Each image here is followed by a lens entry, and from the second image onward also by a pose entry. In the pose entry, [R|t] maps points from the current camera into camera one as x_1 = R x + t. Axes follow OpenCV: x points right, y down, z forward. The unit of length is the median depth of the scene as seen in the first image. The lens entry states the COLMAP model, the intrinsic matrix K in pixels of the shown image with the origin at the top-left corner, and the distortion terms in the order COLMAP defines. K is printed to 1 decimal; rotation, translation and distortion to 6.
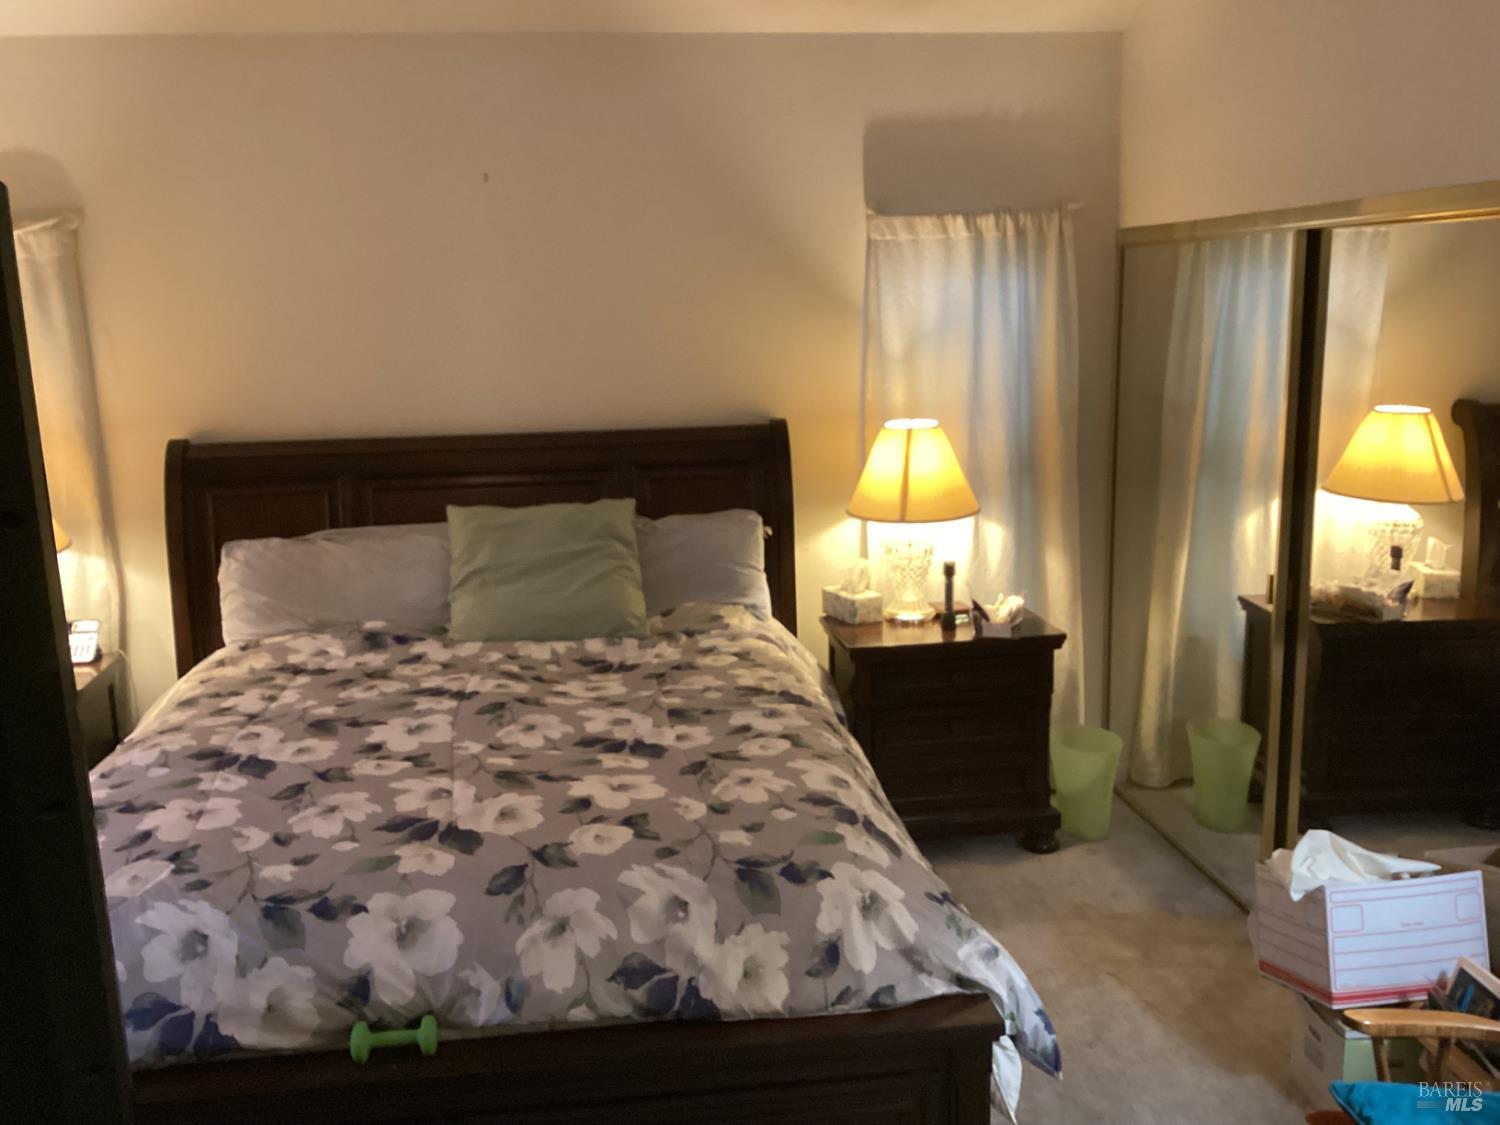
lens RADIAL K [[1373.5, 0, 761.3], [0, 1373.5, 559.5], [0, 0, 1]] dist [0.029897, 0.000000]
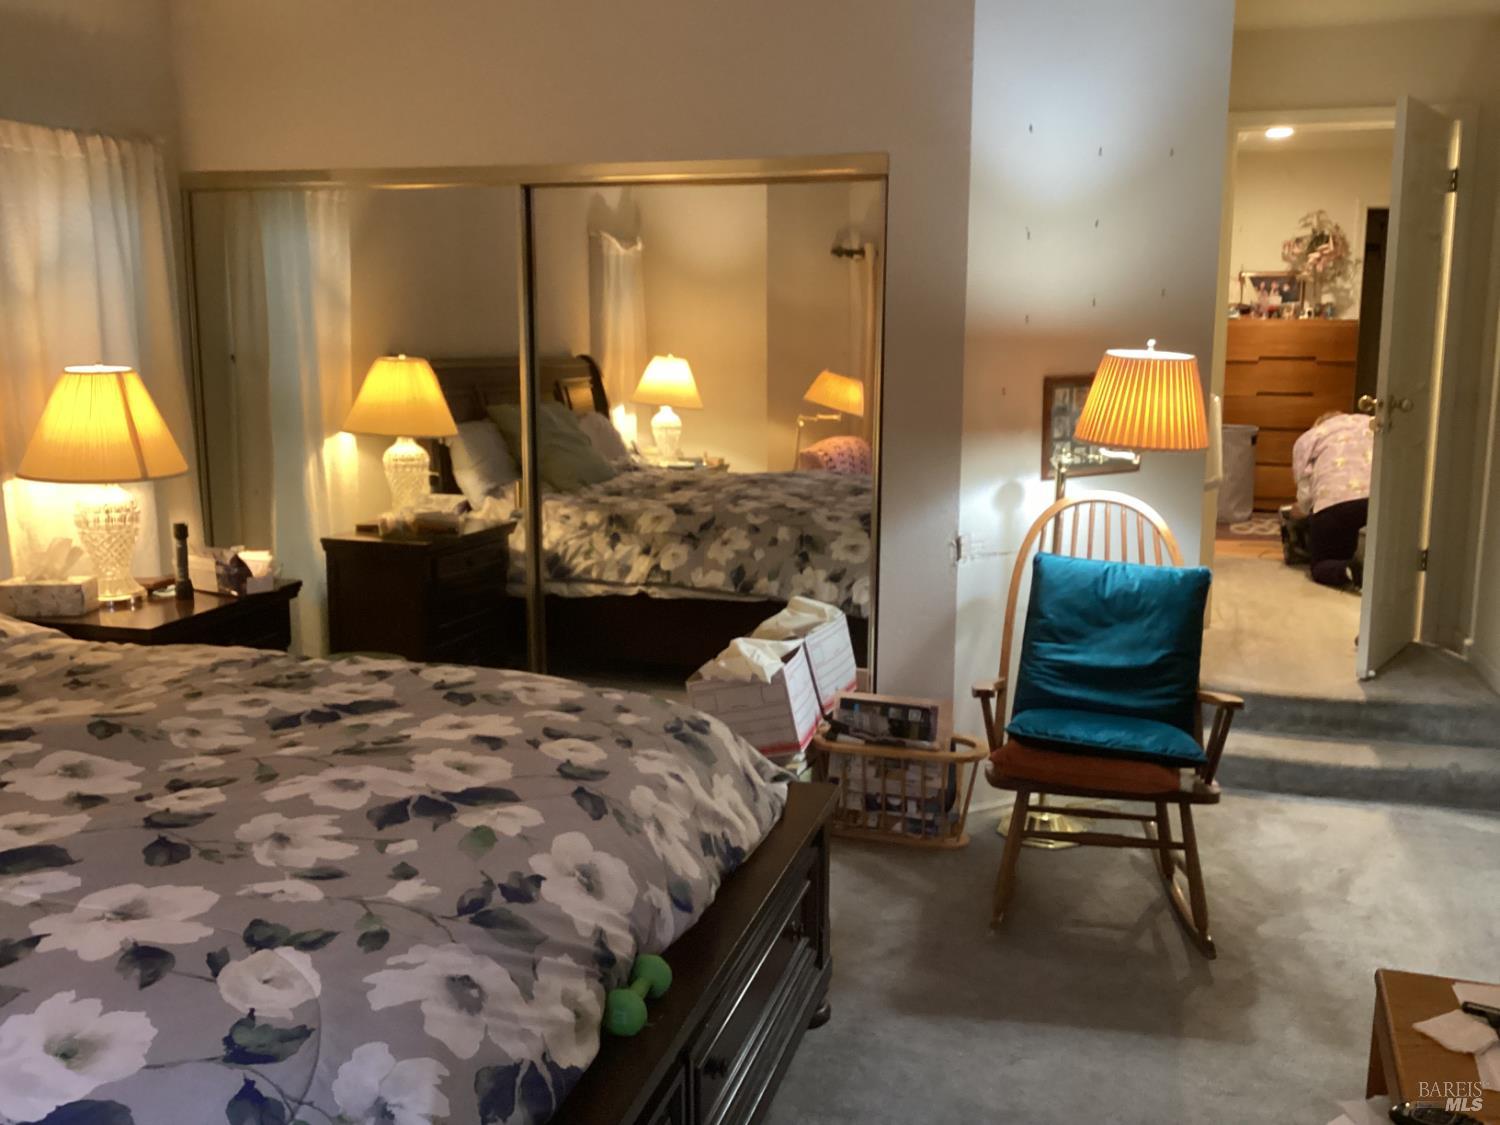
lens RADIAL K [[1373.5, 0, 750.3], [0, 1373.5, 552.5], [0, 0, 1]] dist [0.029897, 0.000000]
pose [[0.405747, -0.133108, 0.904241, -0.808862], [0.164876, 0.983768, 0.070831, 0.027635], [-0.898991, 0.120348, 0.421107, 0.462649]]
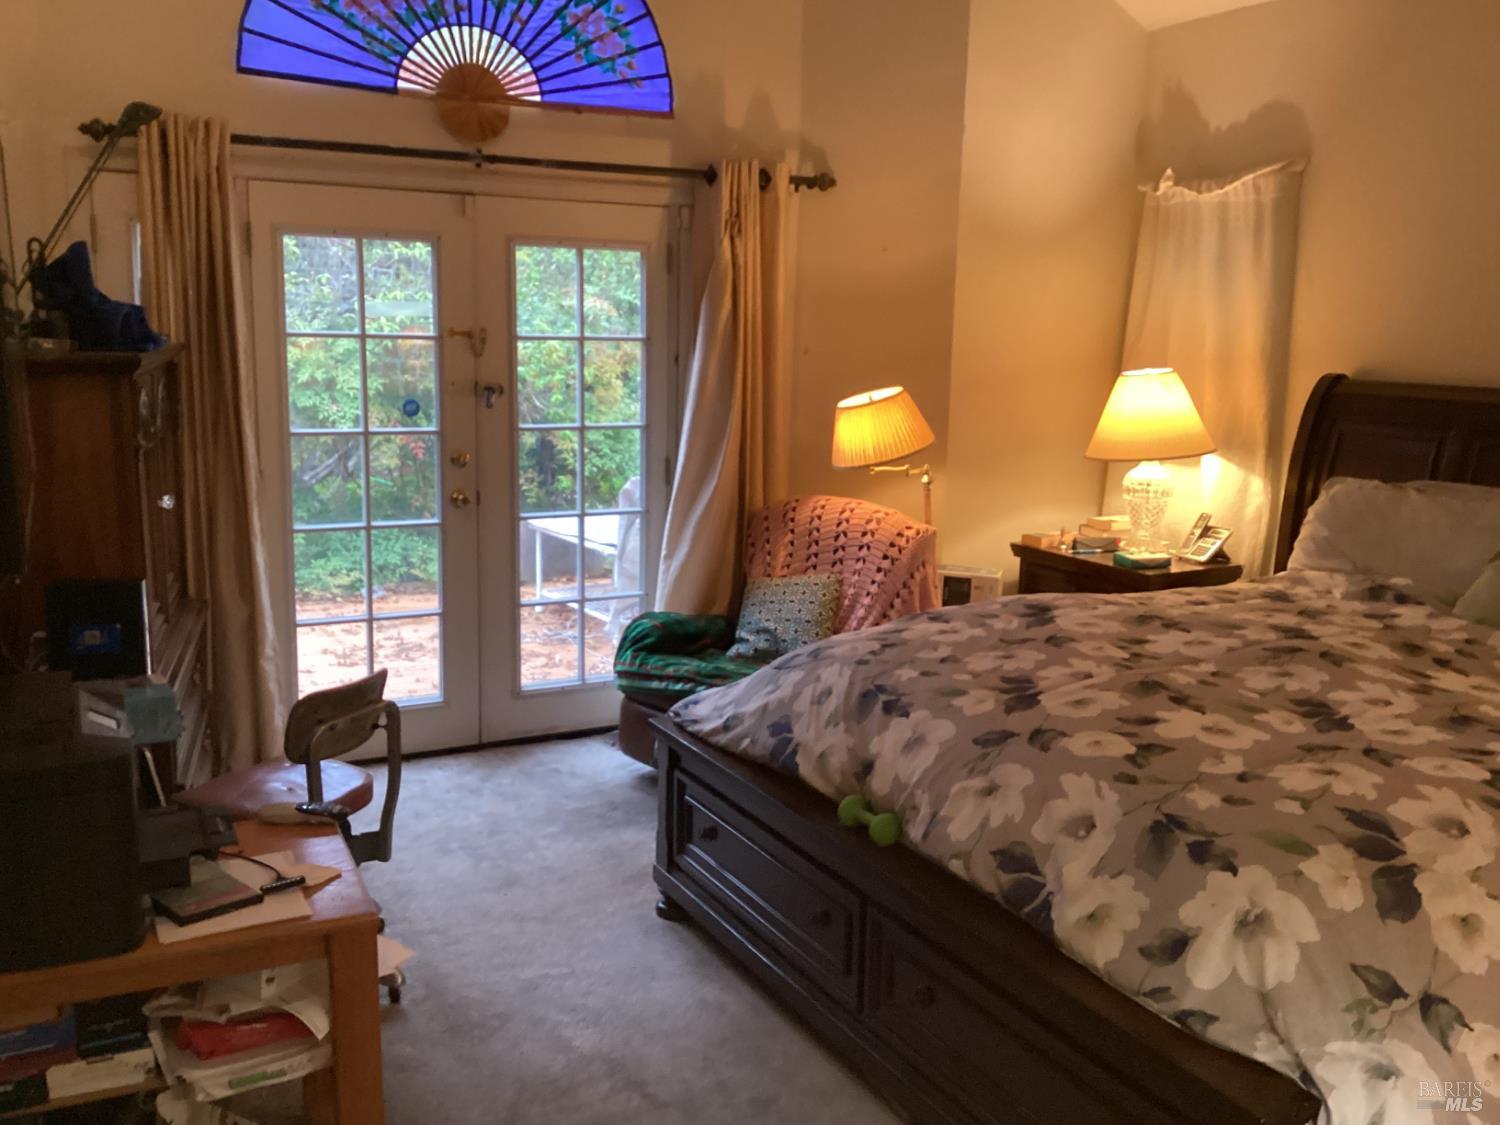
lens RADIAL K [[1373.5, 0, 751.4], [0, 1373.5, 570.8], [0, 0, 1]] dist [0.029897, 0.000000]
pose [[0.350886, 0.204088, -0.913908, 0.605846], [-0.203652, 0.969233, 0.138253, 0.001453], [0.914005, 0.137609, 0.381653, 0.365978]]
